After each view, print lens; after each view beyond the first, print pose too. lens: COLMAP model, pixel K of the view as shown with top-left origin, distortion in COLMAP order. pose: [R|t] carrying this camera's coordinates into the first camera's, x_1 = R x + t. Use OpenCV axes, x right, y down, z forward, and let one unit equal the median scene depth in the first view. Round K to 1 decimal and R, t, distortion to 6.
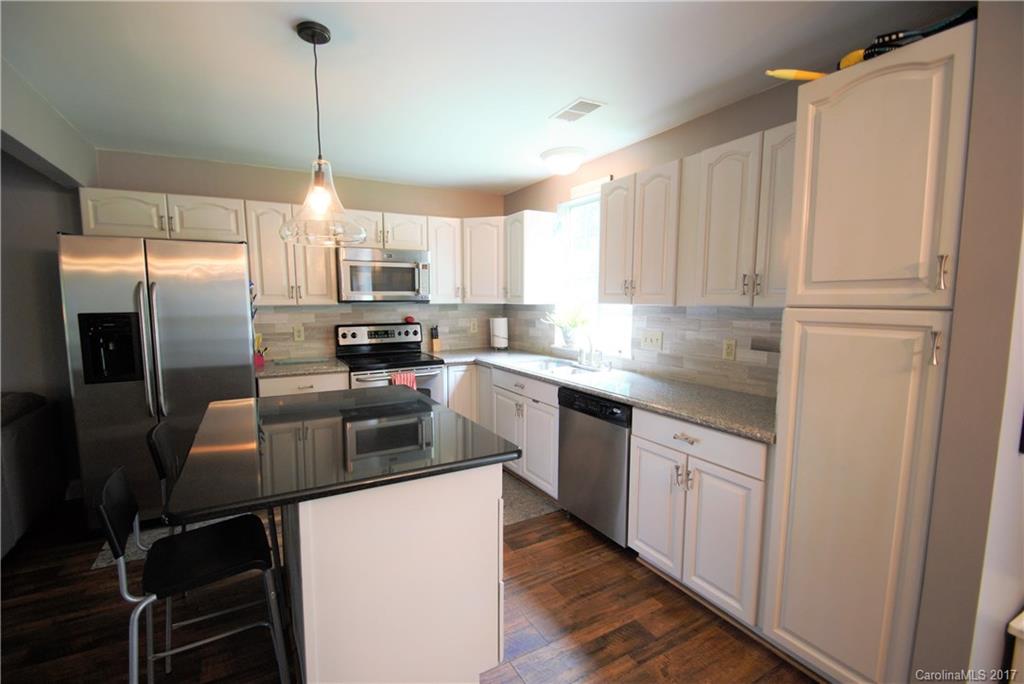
lens RADIAL K [[447.0, 0, 496.0], [0, 447.0, 348.1], [0, 0, 1]] dist [0.007739, -0.014587]
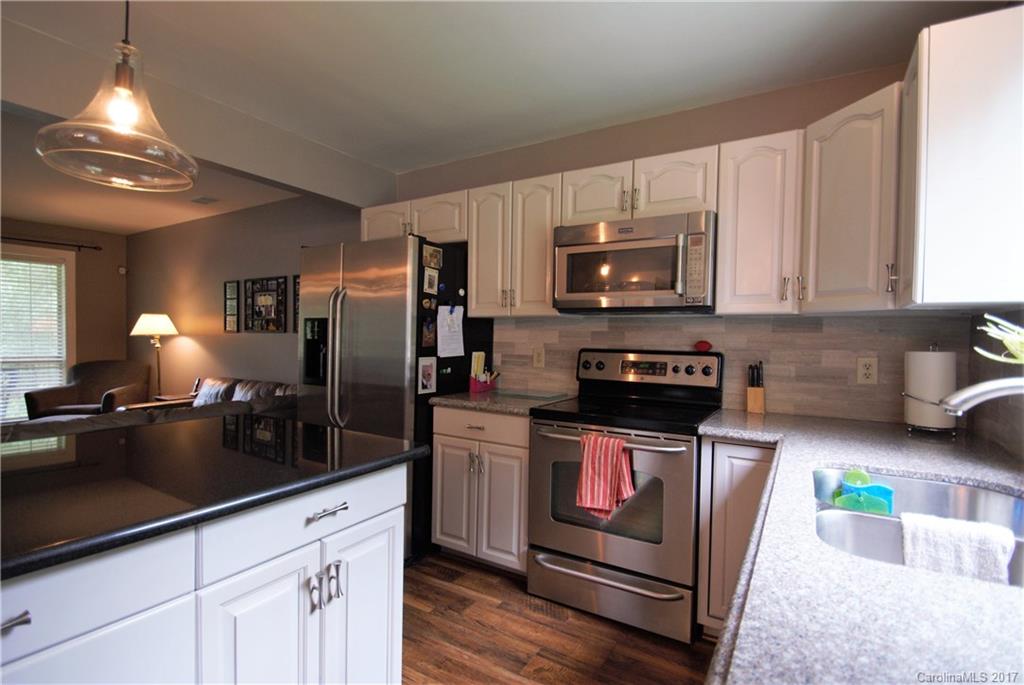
lens RADIAL K [[494.5, 0, 498.2], [0, 494.5, 347.8], [0, 0, 1]] dist [0.001352, -0.000306]
pose [[0.492298, 0.031418, -0.869860, 0.250345], [-0.116168, 0.992780, -0.029888, -0.017549], [0.862640, 0.115764, 0.492393, 0.585186]]
